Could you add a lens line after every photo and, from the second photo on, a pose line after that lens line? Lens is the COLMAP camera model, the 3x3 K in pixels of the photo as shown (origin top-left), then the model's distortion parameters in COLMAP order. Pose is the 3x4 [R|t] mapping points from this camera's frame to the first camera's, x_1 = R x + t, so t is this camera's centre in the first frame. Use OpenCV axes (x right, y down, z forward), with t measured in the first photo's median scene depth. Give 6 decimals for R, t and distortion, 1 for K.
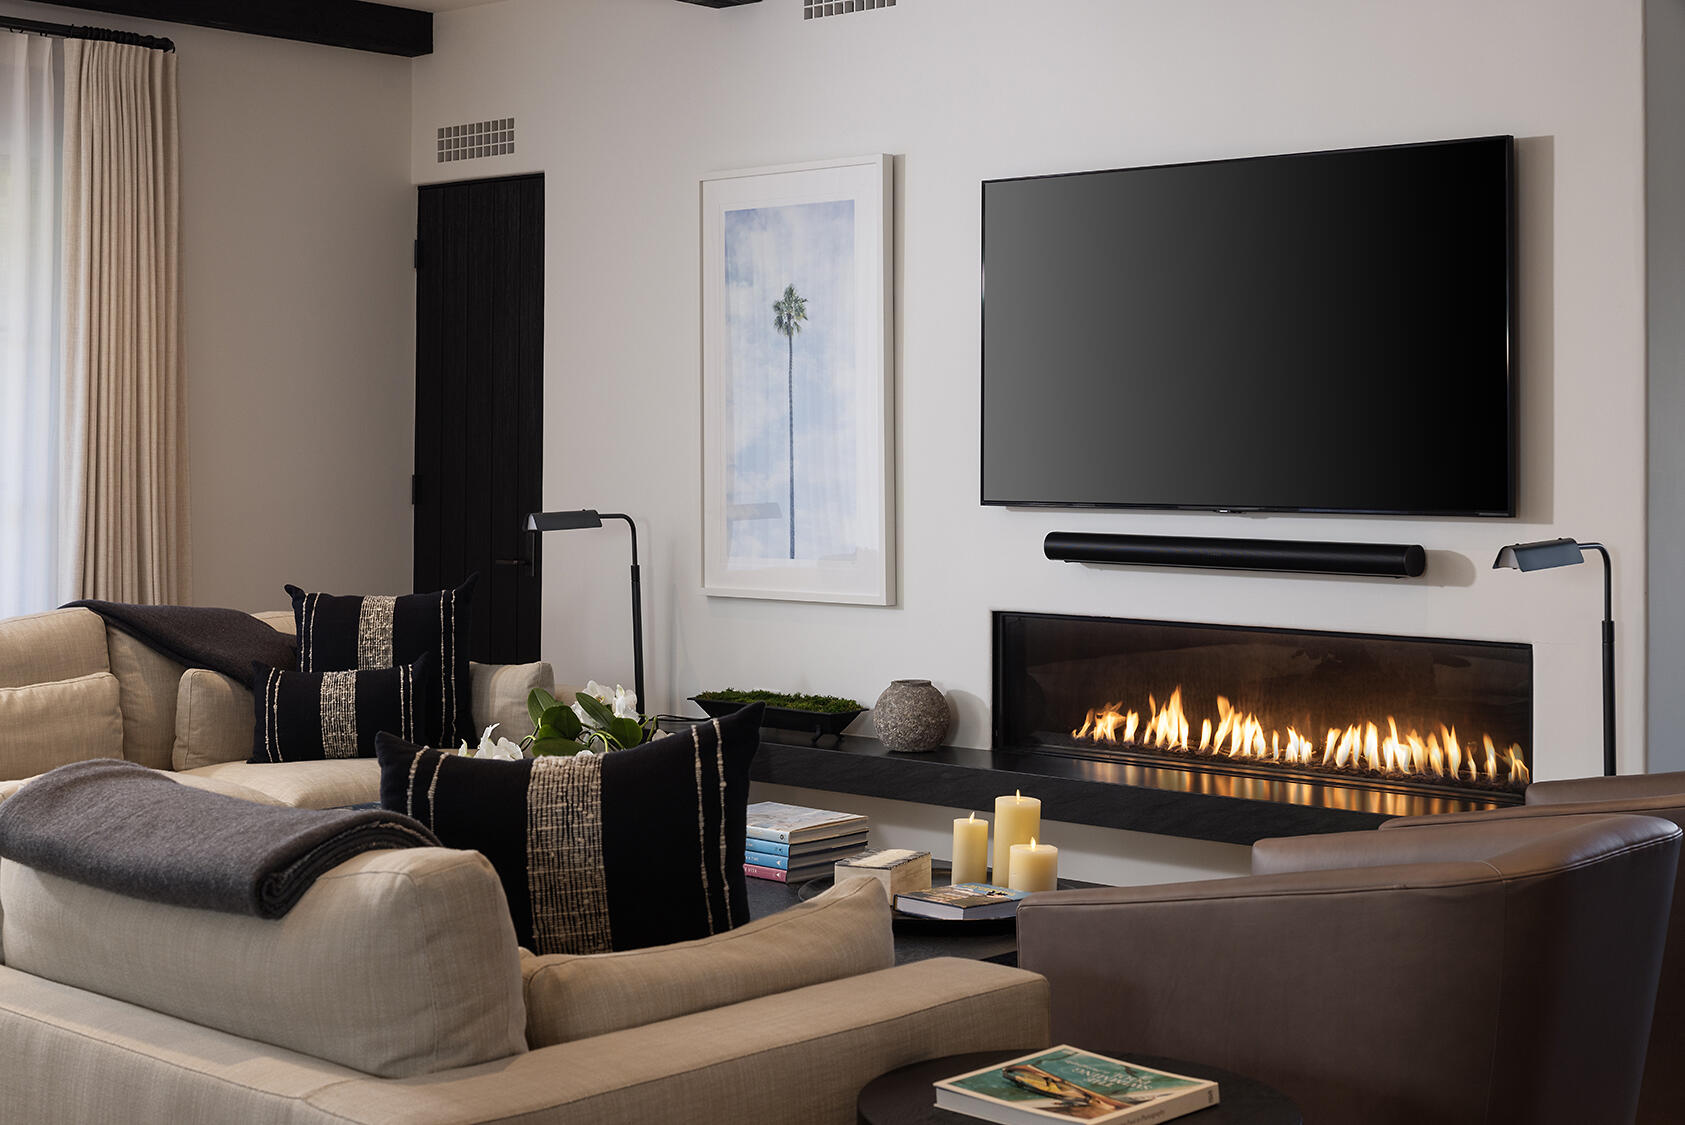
lens RADIAL K [[2484.4, 0, 841.9], [0, 2484.4, 557.2], [0, 0, 1]] dist [-0.073156, 0.000000]
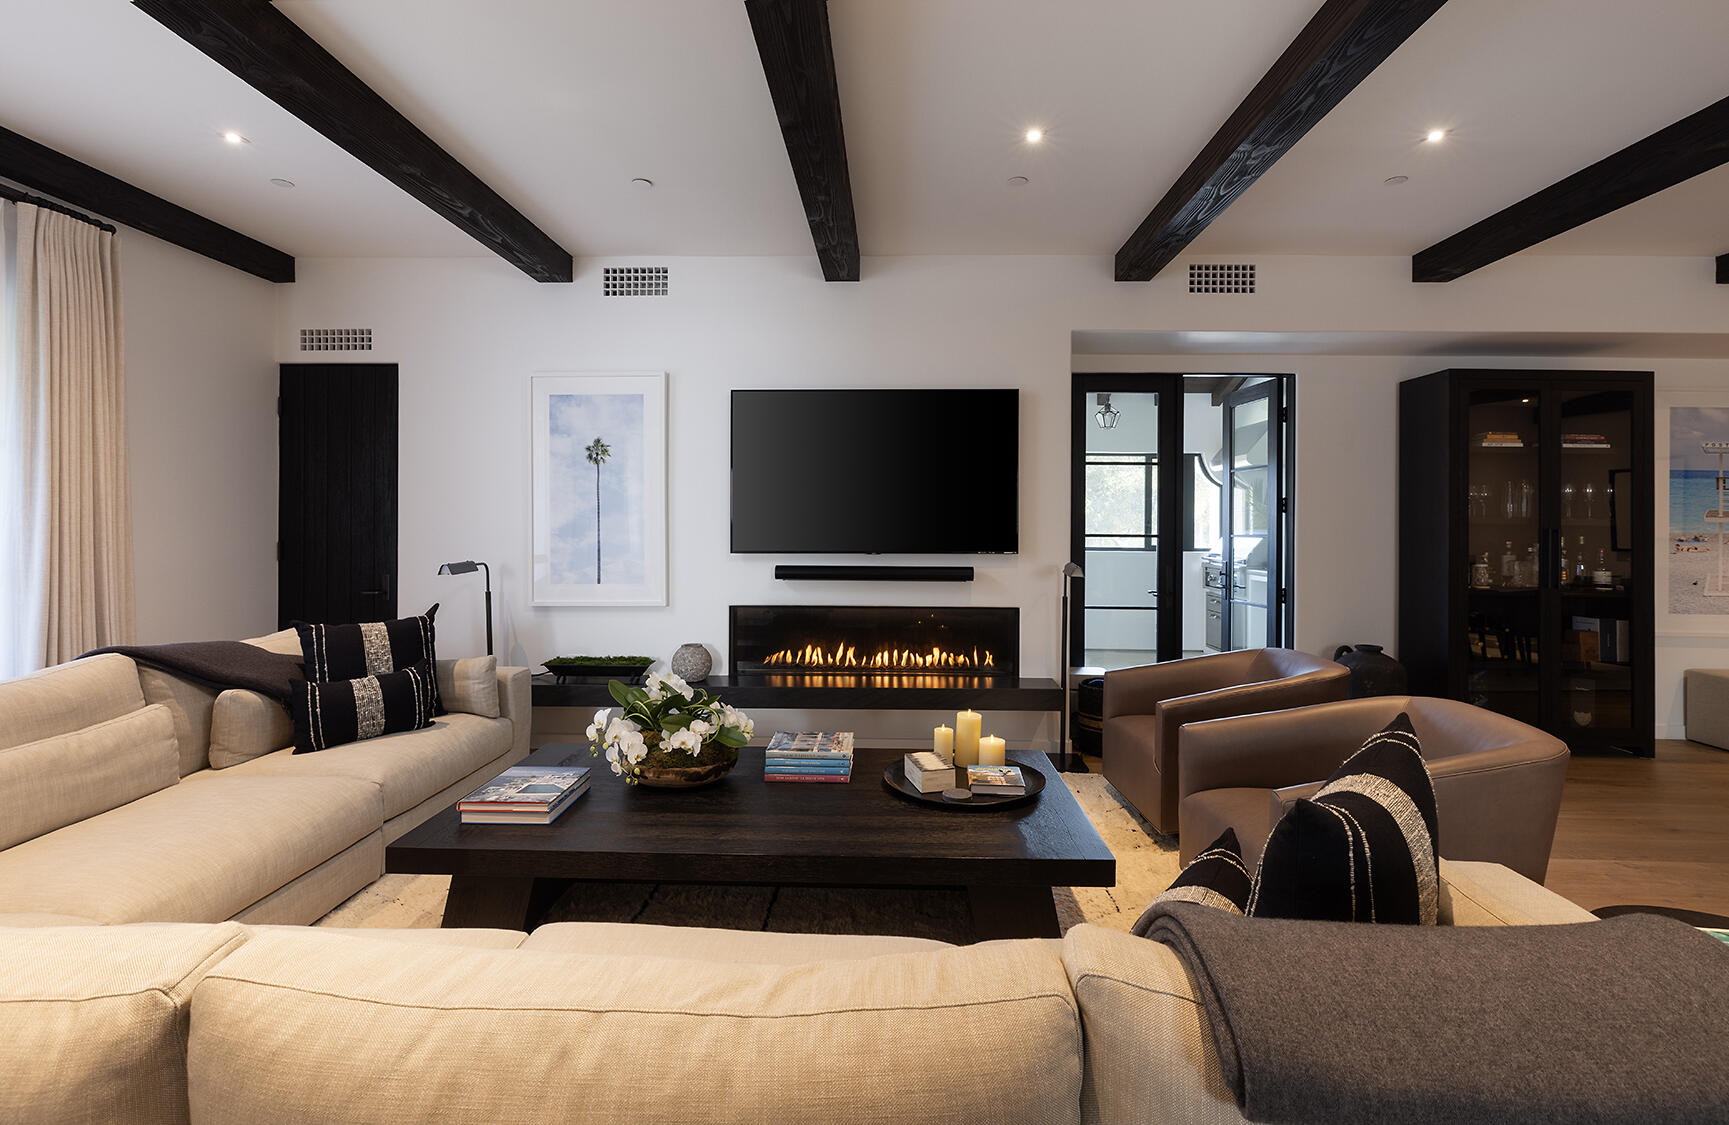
lens RADIAL K [[824.0, 0, 858.2], [0, 824.0, 536.1], [0, 0, 1]] dist [0.025863, 0.000906]
pose [[0.773375, -0.011283, 0.633848, -0.279672], [0.030729, 0.999333, -0.019705, -0.018364], [-0.633204, 0.034717, 0.773206, 0.422406]]
